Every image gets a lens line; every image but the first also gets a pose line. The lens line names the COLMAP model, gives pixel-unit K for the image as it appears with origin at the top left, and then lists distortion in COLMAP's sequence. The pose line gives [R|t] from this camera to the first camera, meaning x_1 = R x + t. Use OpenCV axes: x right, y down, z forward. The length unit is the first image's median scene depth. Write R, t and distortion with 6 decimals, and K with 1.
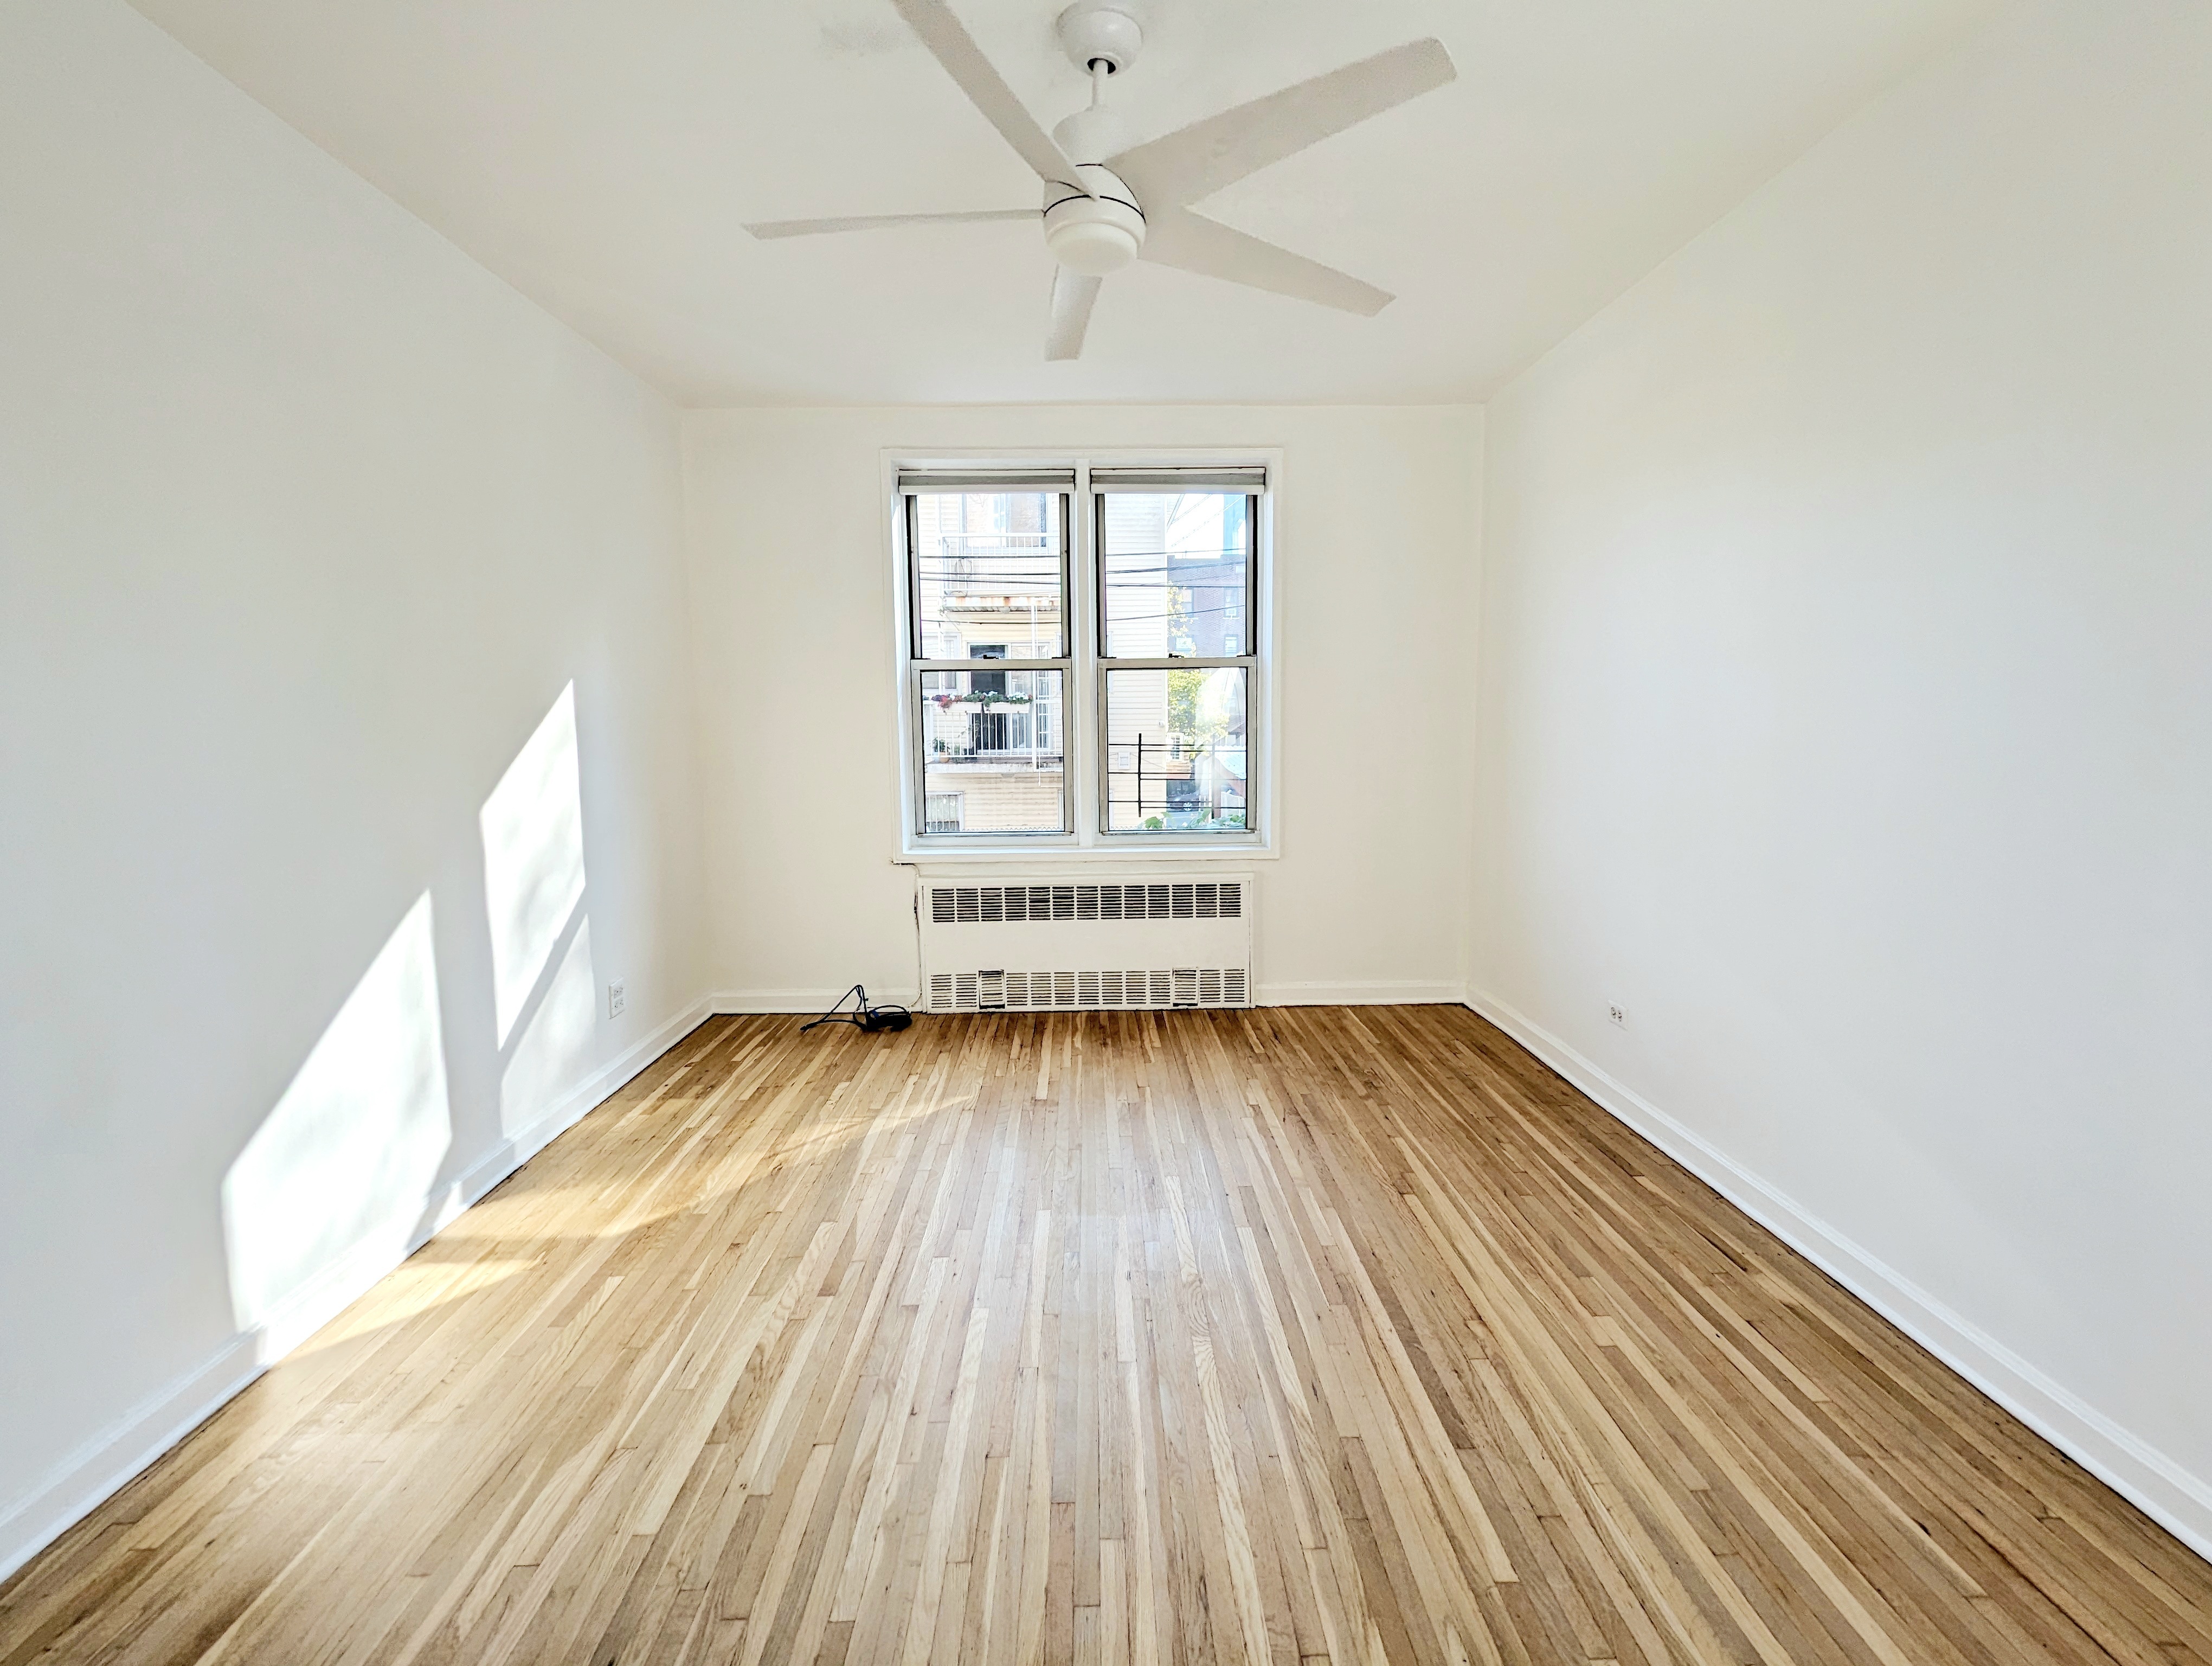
lens RADIAL K [[1054.8, 0, 1071.8], [0, 1054.8, 830.5], [0, 0, 1]] dist [0.007865, -0.001770]
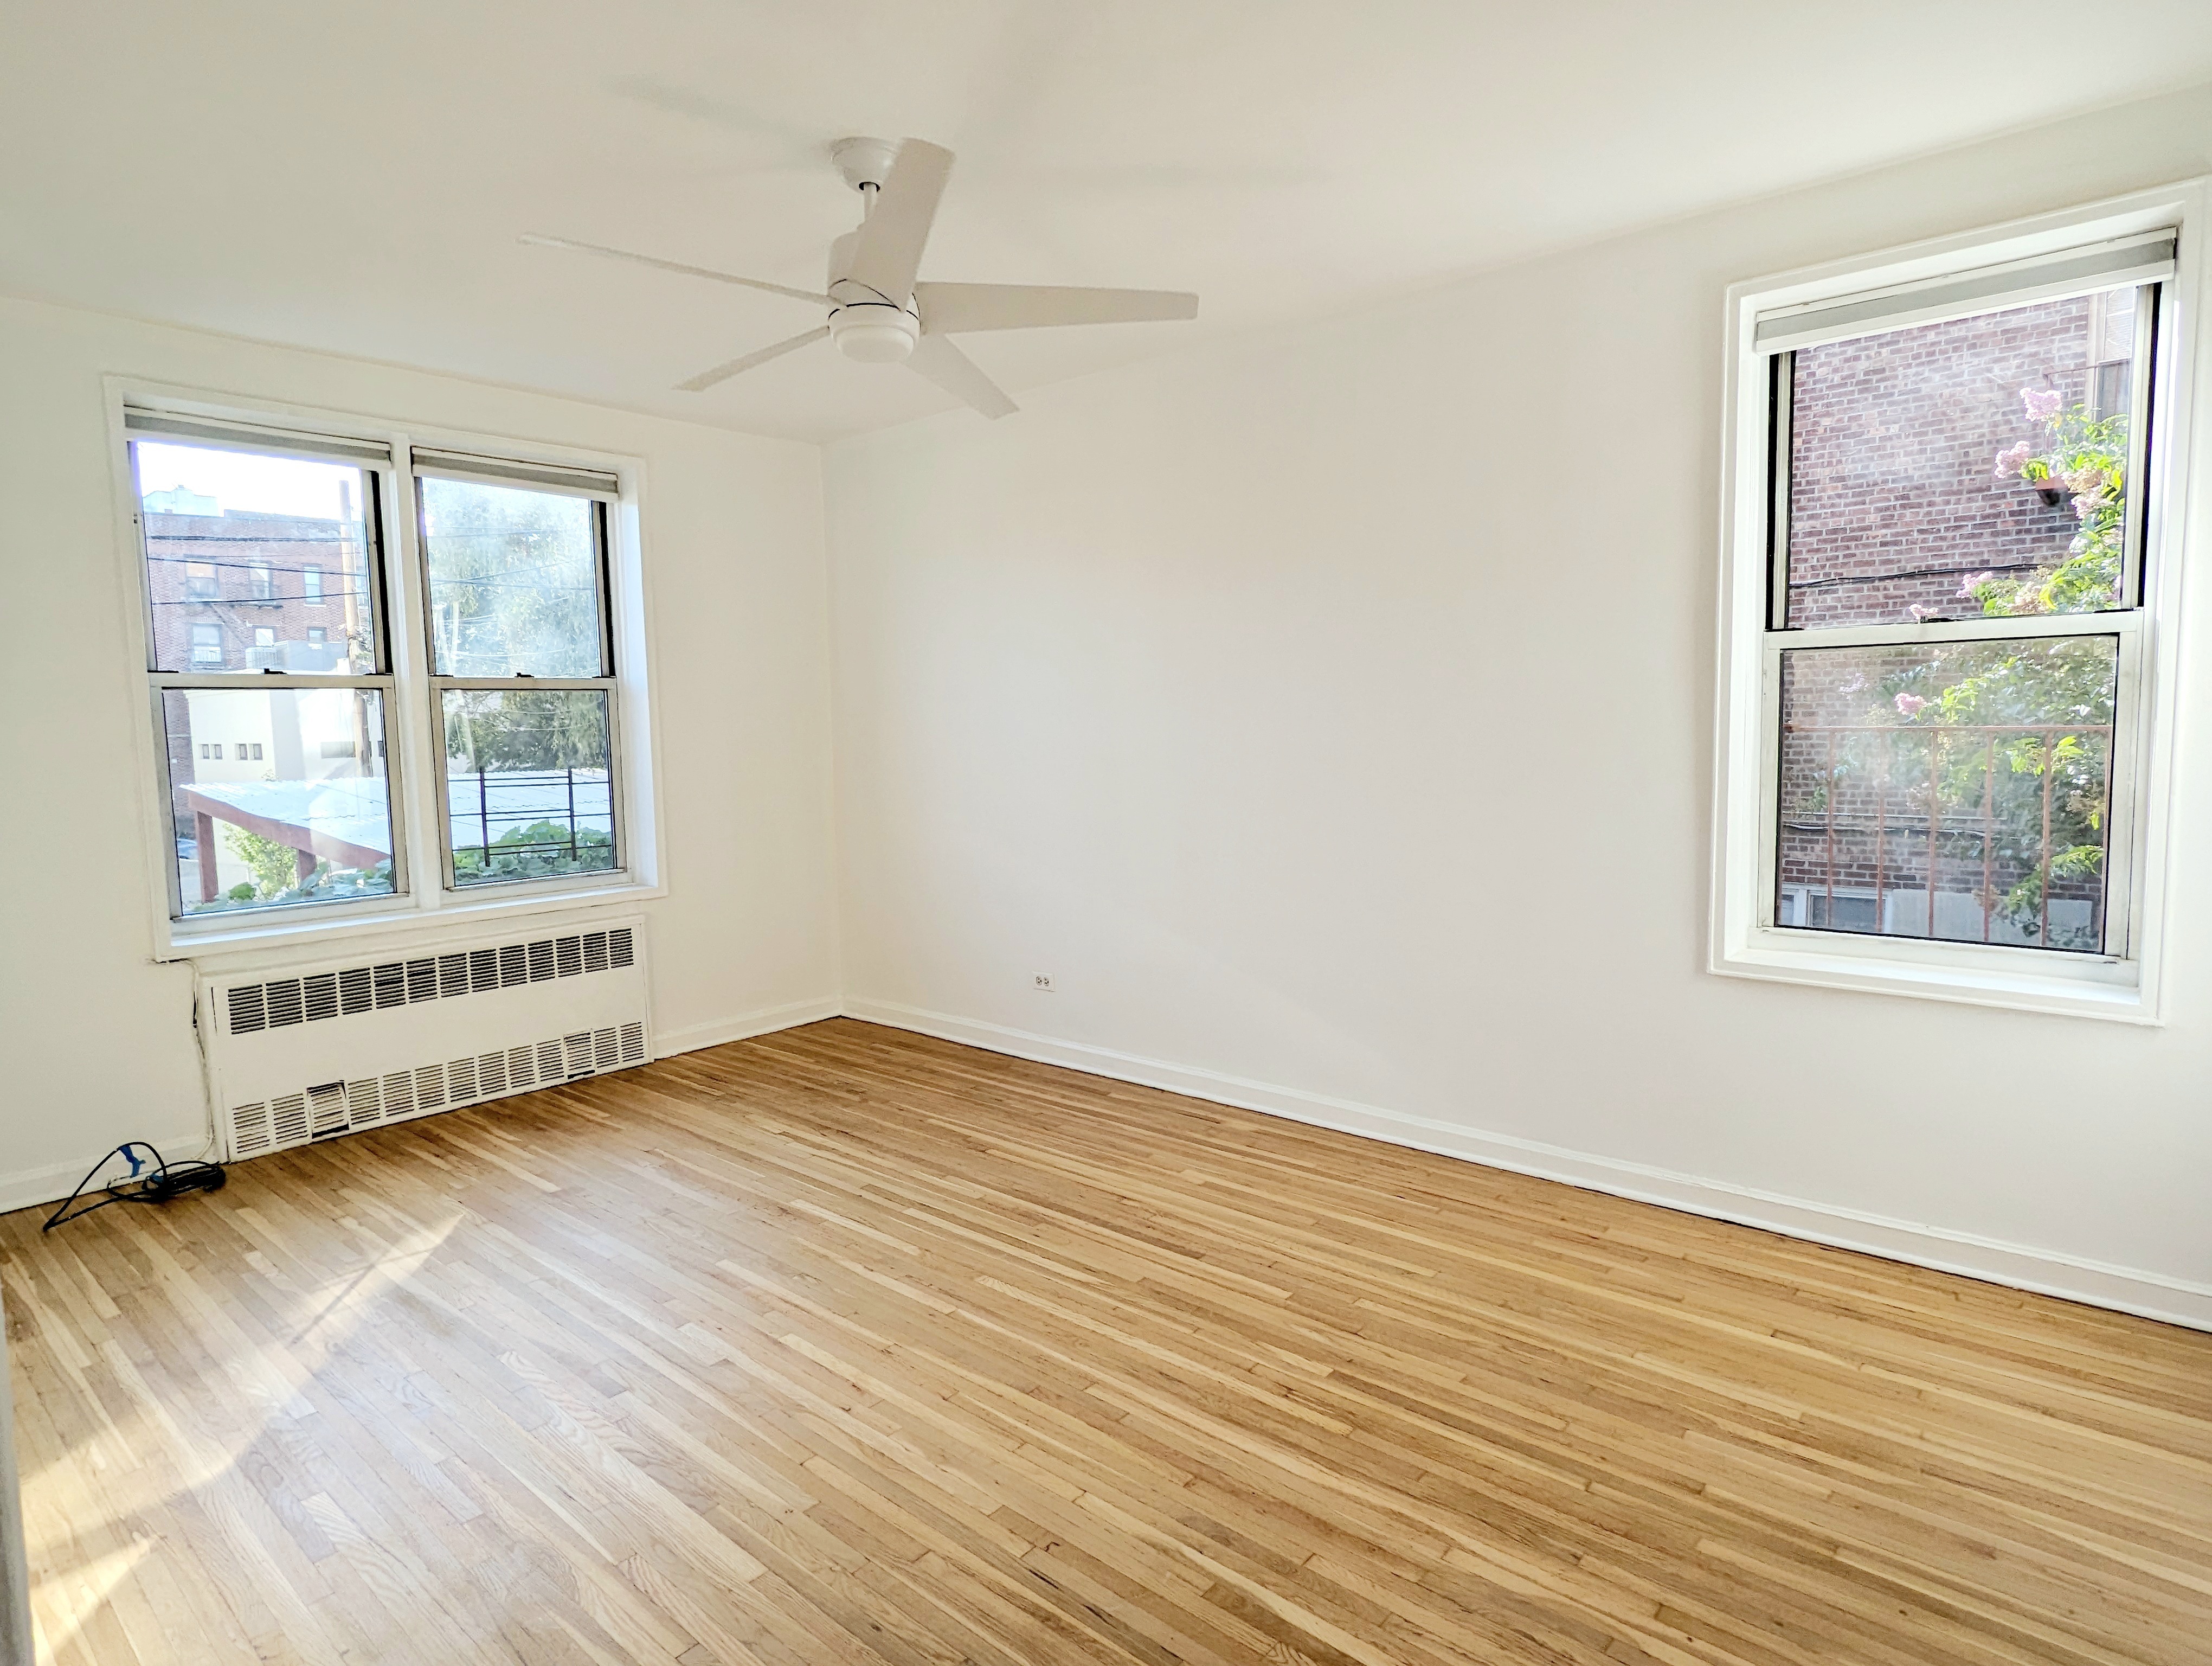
lens RADIAL K [[1202.6, 0, 1121.1], [0, 1202.6, 838.8], [0, 0, 1]] dist [0.003565, 0.001385]
pose [[0.677761, -0.075781, 0.731366, -0.552668], [0.092740, 0.995542, 0.017211, -0.008526], [-0.729410, 0.056162, 0.681768, -0.035952]]
